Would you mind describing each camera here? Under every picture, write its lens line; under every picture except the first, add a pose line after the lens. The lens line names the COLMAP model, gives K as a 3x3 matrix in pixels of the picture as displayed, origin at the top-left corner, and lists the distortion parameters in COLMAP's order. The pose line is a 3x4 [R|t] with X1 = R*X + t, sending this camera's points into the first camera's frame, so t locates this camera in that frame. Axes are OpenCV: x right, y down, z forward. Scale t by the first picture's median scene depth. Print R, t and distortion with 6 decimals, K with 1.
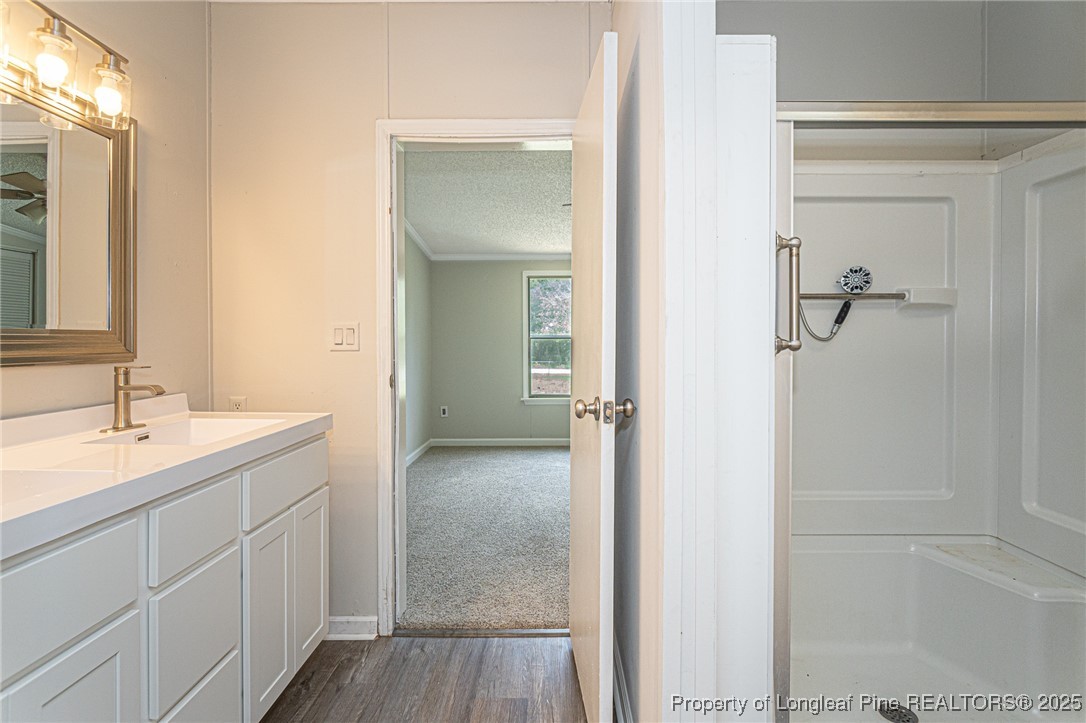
lens RADIAL K [[565.6, 0, 548.6], [0, 565.6, 347.0], [0, 0, 1]] dist [-0.015249, 0.006626]
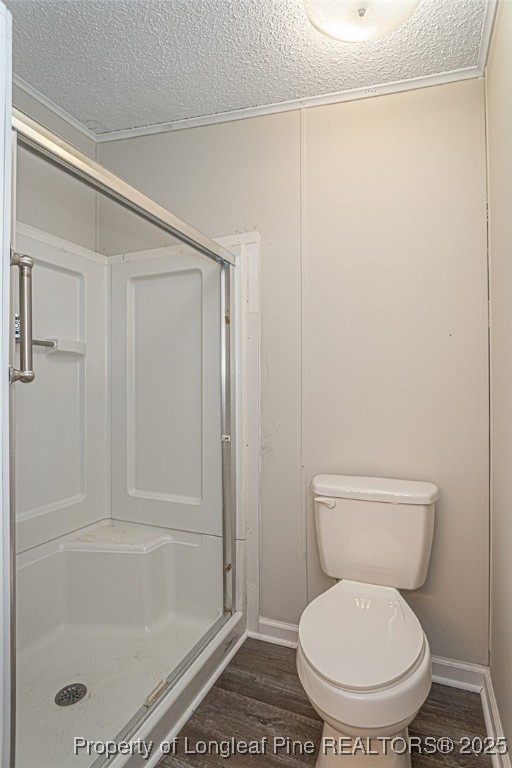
lens RADIAL K [[400.0, 0, 254.8], [0, 400.0, 385.3], [0, 0, 1]] dist [-0.015249, 0.006626]
pose [[0.383822, 0.002846, 0.923403, -0.003479], [0.014263, 0.999858, -0.009011, 0.013743], [-0.923297, 0.016629, 0.383727, 0.267639]]
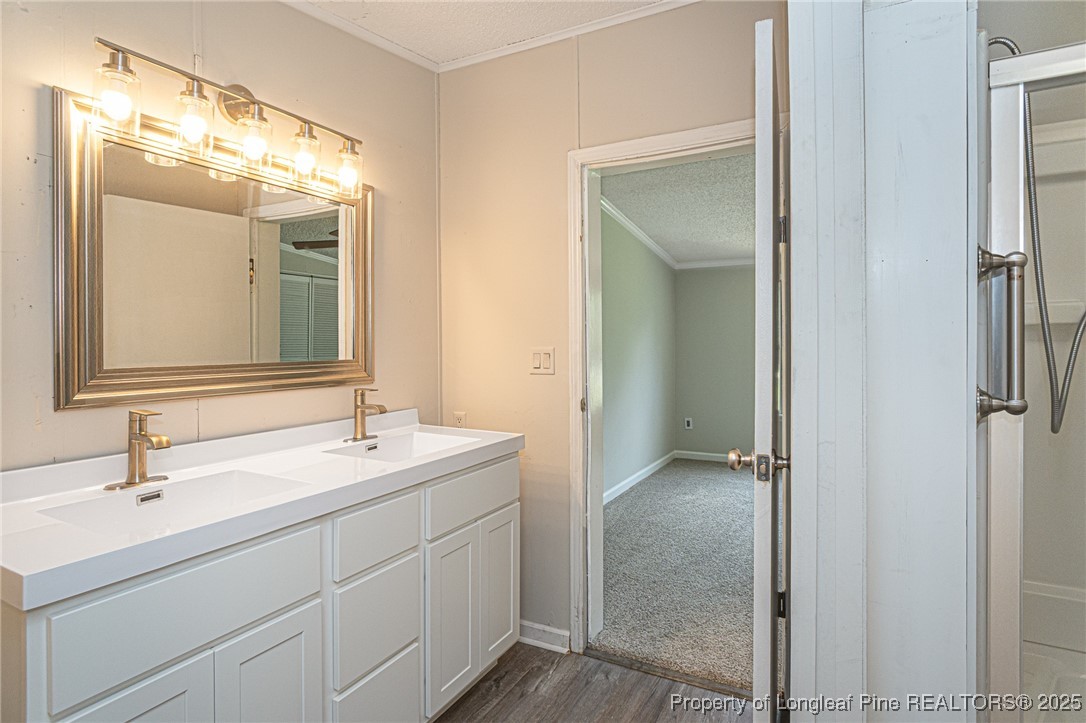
lens RADIAL K [[565.6, 0, 548.6], [0, 565.6, 347.0], [0, 0, 1]] dist [-0.015249, 0.006626]
pose [[0.886051, 0.001331, -0.463585, 0.153592], [-0.002165, 0.999997, -0.001268, -0.046571], [0.463582, 0.002128, 0.886052, 0.071752]]
